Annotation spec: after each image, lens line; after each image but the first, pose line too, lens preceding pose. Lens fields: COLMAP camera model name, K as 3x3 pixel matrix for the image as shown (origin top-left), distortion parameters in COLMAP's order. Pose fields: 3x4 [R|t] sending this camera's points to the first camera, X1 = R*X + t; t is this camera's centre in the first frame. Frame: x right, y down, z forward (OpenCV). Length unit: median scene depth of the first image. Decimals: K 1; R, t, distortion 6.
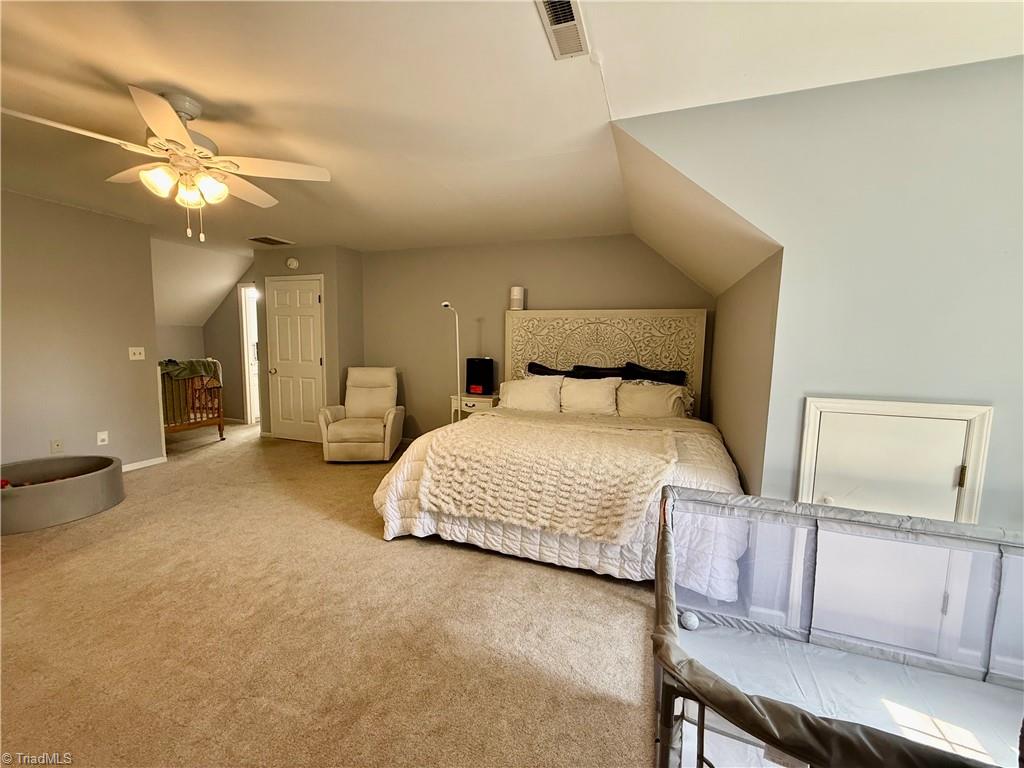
lens RADIAL K [[407.1, 0, 512.6], [0, 407.1, 382.6], [0, 0, 1]] dist [-0.000921, -0.000078]
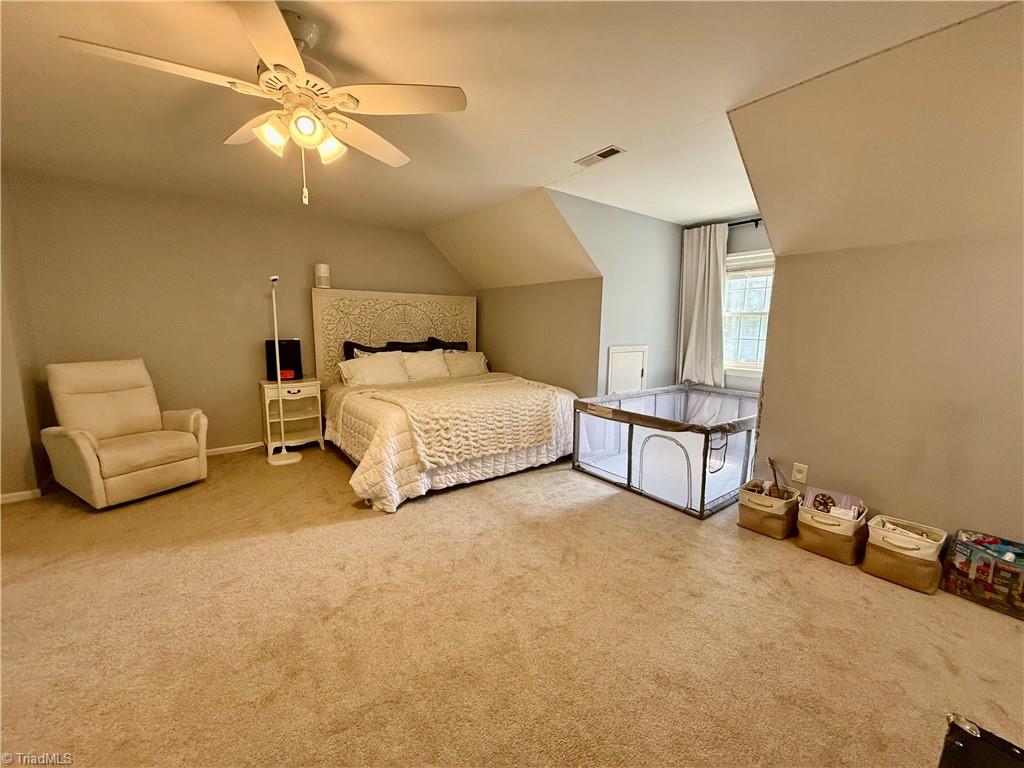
lens RADIAL K [[407.1, 0, 512.6], [0, 407.1, 382.6], [0, 0, 1]] dist [-0.000921, -0.000078]
pose [[0.552329, -0.131887, 0.823128, -1.004972], [0.083130, 0.991198, 0.103035, -0.030837], [-0.829471, 0.011518, 0.558431, 0.154352]]
